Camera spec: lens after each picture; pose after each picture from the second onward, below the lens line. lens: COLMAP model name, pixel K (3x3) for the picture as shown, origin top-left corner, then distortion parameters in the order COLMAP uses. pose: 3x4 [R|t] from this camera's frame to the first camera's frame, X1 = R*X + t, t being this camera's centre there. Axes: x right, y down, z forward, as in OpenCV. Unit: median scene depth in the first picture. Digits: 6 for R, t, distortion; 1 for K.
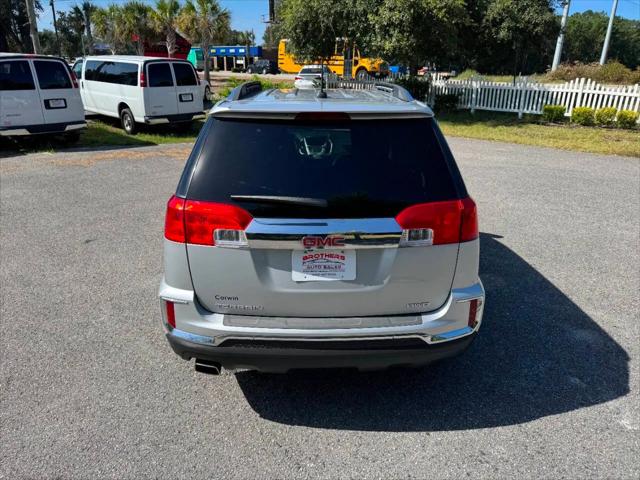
lens RADIAL K [[456.7, 0, 315.7], [0, 456.7, 235.4], [0, 0, 1]] dist [0.022800, -0.028839]
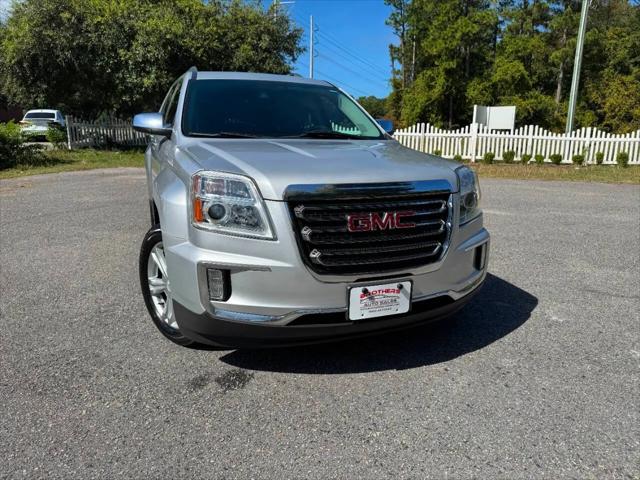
lens RADIAL K [[456.7, 0, 323.1], [0, 456.7, 243.6], [0, 0, 1]] dist [0.022800, -0.028839]
pose [[0.842104, -0.129833, 0.523454, -0.219619], [0.182503, 0.981931, -0.050050, 0.086662], [-0.507498, 0.137679, 0.850582, 0.137807]]
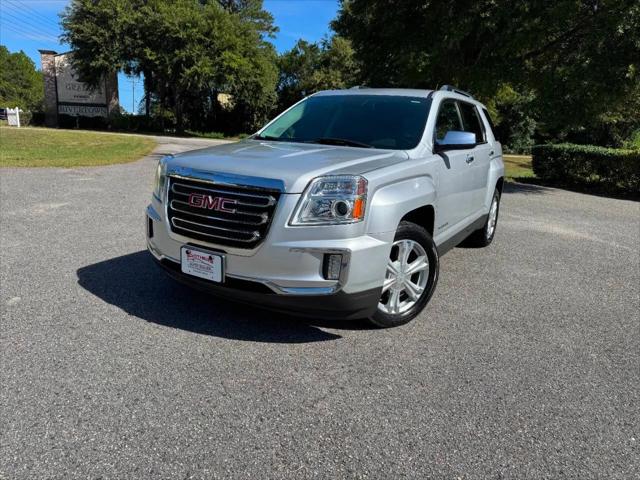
lens RADIAL K [[456.7, 0, 319.8], [0, 456.7, 240.9], [0, 0, 1]] dist [0.022800, -0.028839]
pose [[0.939575, 0.114258, -0.322712, 0.340799], [-0.156257, 0.981870, -0.107306, 0.135483], [0.304601, 0.151249, 0.940395, 0.011169]]
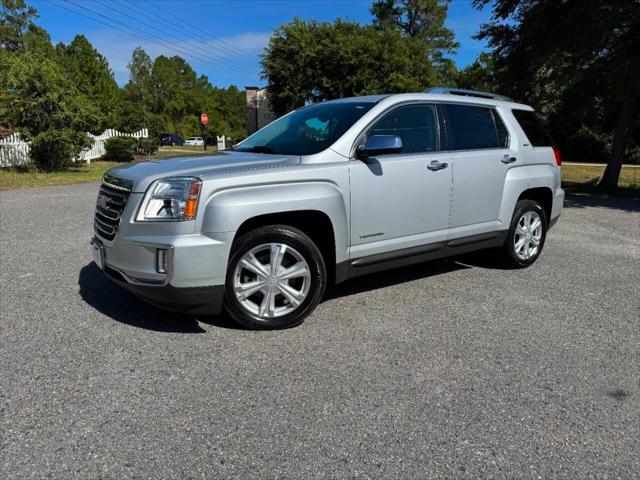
lens RADIAL K [[456.7, 0, 323.8], [0, 456.7, 241.2], [0, 0, 1]] dist [0.022800, -0.028839]
pose [[0.732255, 0.141090, -0.666255, 0.692291], [-0.245270, 0.967292, -0.064726, 0.073607], [0.635331, 0.210808, 0.742909, 0.202352]]
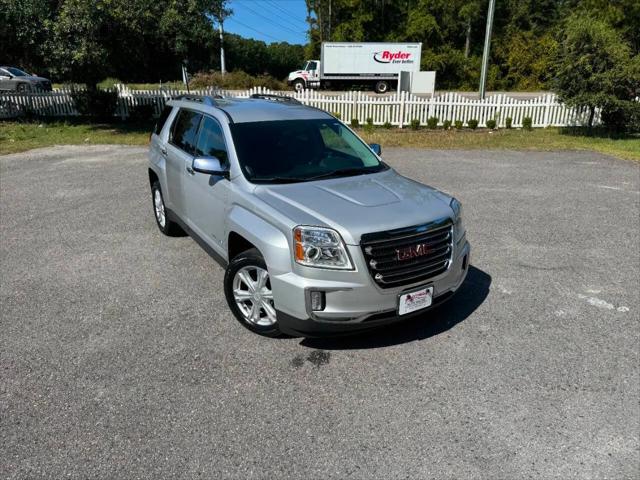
lens RADIAL K [[456.7, 0, 321.1], [0, 456.7, 246.4], [0, 0, 1]] dist [0.022800, -0.028839]
pose [[0.732580, -0.242046, 0.636192, -0.464103], [0.237526, 0.966792, 0.094313, -0.044287], [-0.637893, 0.082020, 0.765745, 0.051770]]
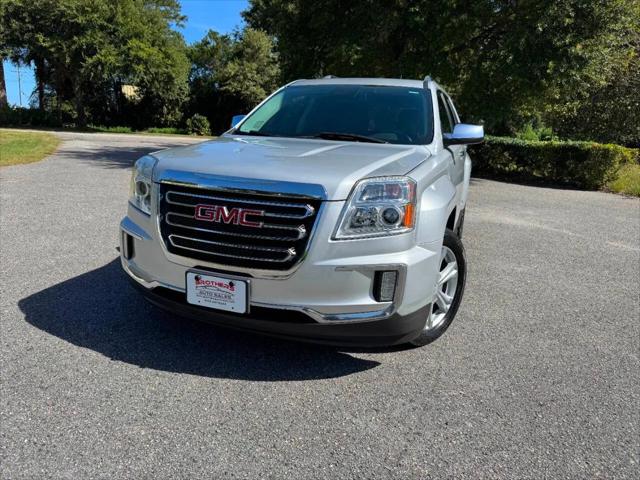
lens RADIAL K [[459.7, 0, 322.9], [0, 459.7, 238.2], [0, 0, 1]] dist [-0.005982, 0.002498]
pose [[0.987732, 0.066986, -0.141062, 0.196102], [-0.084648, 0.988767, -0.123187, 0.120954], [0.131226, 0.133616, 0.982307, 0.061171]]
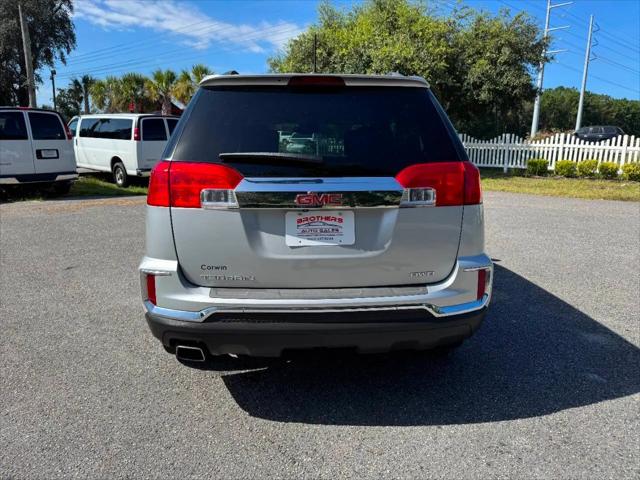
lens RADIAL K [[456.7, 0, 319.2], [0, 456.7, 239.8], [0, 0, 1]] dist [0.022800, -0.028839]
pose [[0.999602, -0.010048, 0.026365, -0.003586], [0.013588, 0.990372, -0.137761, 0.095734], [-0.024727, 0.138065, 0.990115, 0.038451]]
